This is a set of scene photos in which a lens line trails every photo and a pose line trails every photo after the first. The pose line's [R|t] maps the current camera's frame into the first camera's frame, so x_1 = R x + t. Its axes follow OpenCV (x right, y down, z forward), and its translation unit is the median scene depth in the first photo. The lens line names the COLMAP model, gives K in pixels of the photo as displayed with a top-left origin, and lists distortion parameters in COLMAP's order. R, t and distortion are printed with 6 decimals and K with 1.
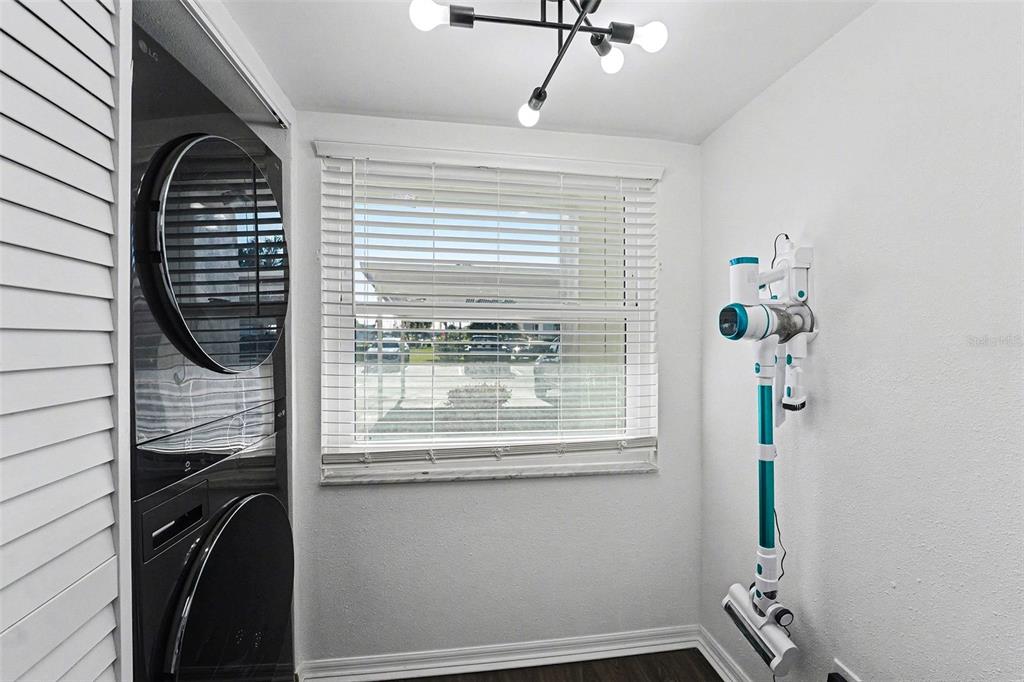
lens RADIAL K [[428.8, 0, 513.0], [0, 428.8, 342.3], [0, 0, 1]] dist [-0.003825, -0.000041]
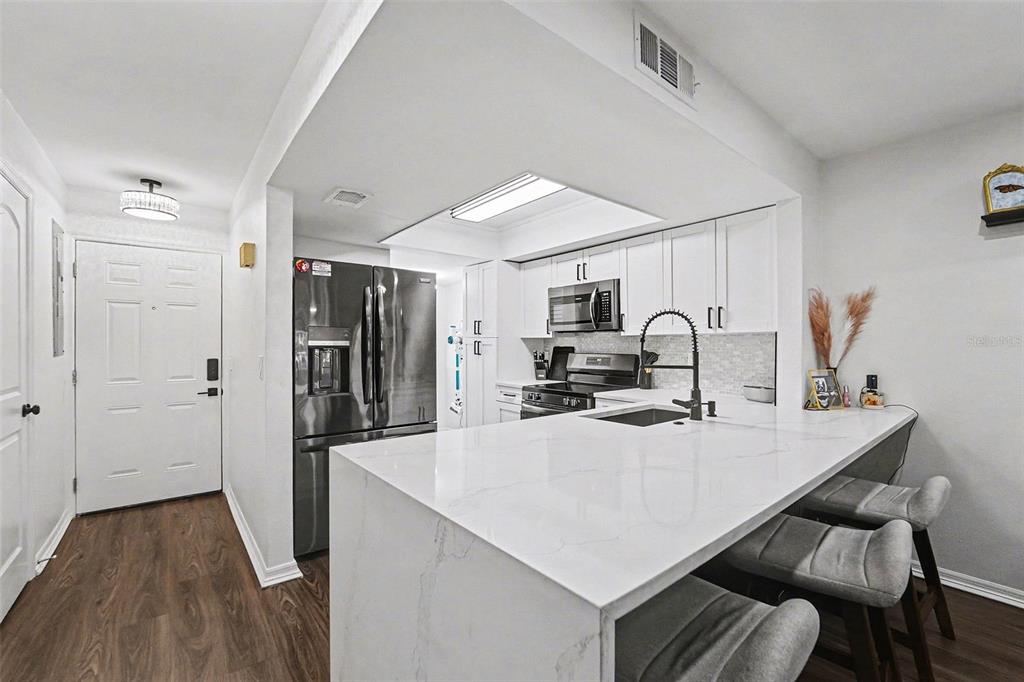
lens RADIAL K [[428.8, 0, 509.7], [0, 428.8, 341.9], [0, 0, 1]] dist [-0.003825, -0.000041]
pose [[0.862840, -0.000847, 0.505476, -1.247506], [0.000835, 1.000000, 0.000249, -0.029889], [-0.505476, 0.000207, 0.862841, -3.247267]]
